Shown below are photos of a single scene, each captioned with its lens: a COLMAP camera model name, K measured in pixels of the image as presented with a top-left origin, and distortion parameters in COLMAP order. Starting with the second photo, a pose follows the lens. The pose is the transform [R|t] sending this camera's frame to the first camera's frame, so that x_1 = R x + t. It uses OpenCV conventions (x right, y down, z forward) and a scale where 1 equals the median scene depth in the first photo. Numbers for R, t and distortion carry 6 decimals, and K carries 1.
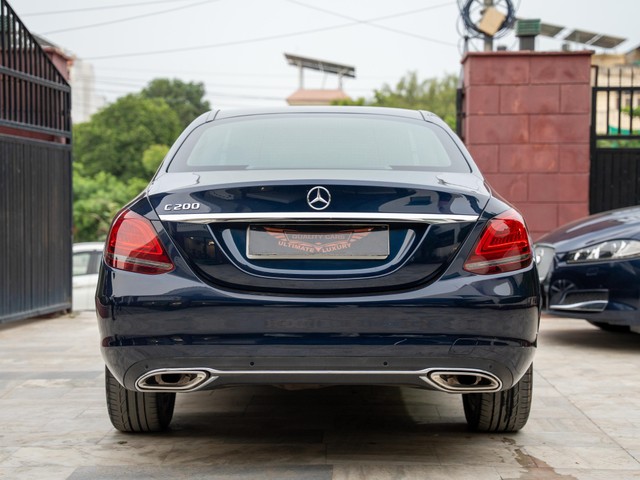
lens RADIAL K [[1159.4, 0, 320.0], [0, 1159.4, 240.0], [0, 0, 1]] dist [0.271740, 0.032172]
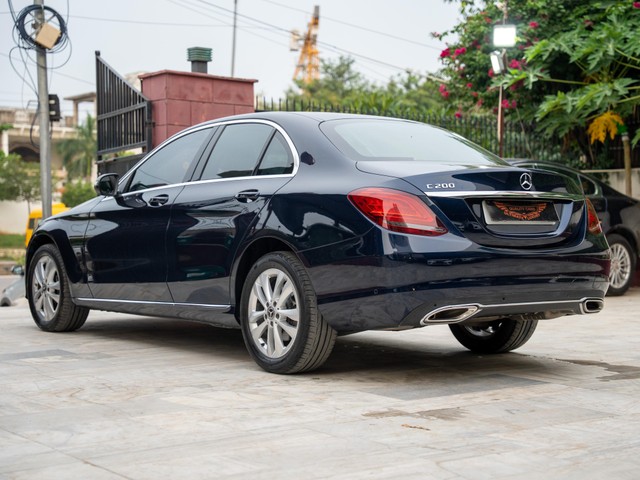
lens RADIAL K [[1159.4, 0, 320.0], [0, 1159.4, 240.0], [0, 0, 1]] dist [0.271740, 0.032172]
pose [[0.779034, -0.005465, 0.626958, -1.077048], [0.015952, 0.999811, -0.011106, 0.046566], [-0.626779, 0.018653, 0.778974, 0.045311]]
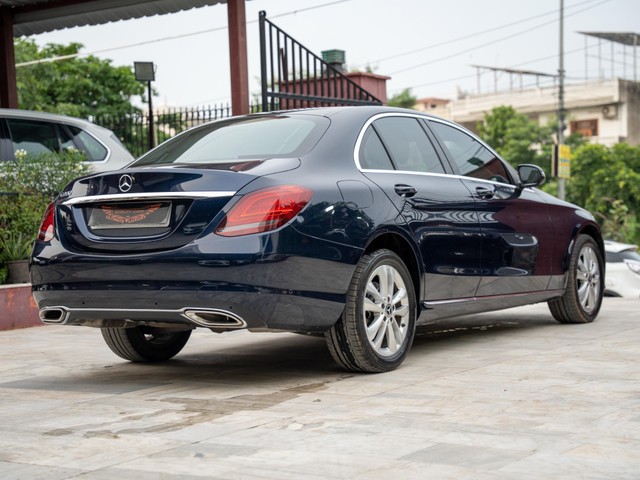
lens RADIAL K [[1159.4, 0, 320.0], [0, 1159.4, 240.0], [0, 0, 1]] dist [0.271740, 0.032172]
pose [[0.831093, -0.024211, -0.555607, 0.936522], [0.021478, 0.999704, -0.011435, 0.050456], [0.555719, -0.002430, 0.831367, -0.014652]]
